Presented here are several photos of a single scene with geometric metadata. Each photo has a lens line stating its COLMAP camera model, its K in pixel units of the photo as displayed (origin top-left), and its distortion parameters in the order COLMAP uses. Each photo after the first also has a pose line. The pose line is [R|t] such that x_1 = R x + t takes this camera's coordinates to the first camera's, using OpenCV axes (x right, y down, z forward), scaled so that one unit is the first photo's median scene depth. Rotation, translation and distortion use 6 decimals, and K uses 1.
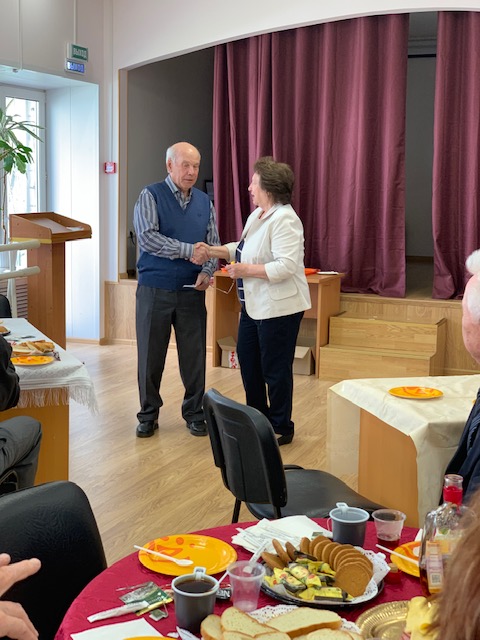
lens RADIAL K [[968.3, 0, 241.2], [0, 968.3, 321.5], [0, 0, 1]] dist [0.007521, 0.000000]
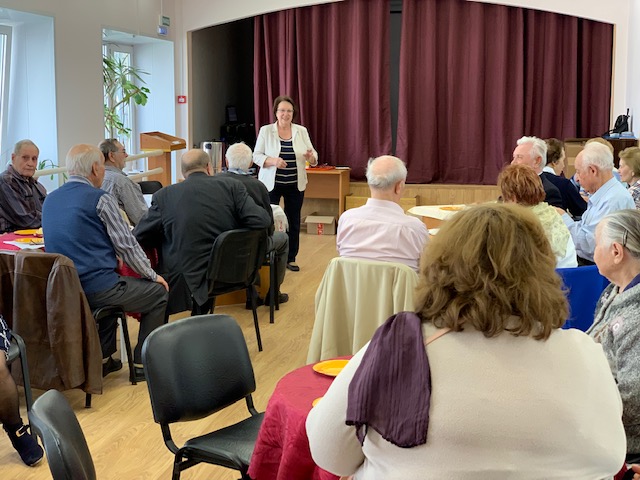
lens RADIAL K [[968.3, 0, 315.8], [0, 968.3, 236.4], [0, 0, 1]] dist [0.007521, 0.000000]
pose [[0.979164, -0.040019, 0.199087, -0.245854], [0.039710, 0.999196, 0.005546, 0.045119], [-0.199149, 0.002475, 0.979966, -0.460008]]
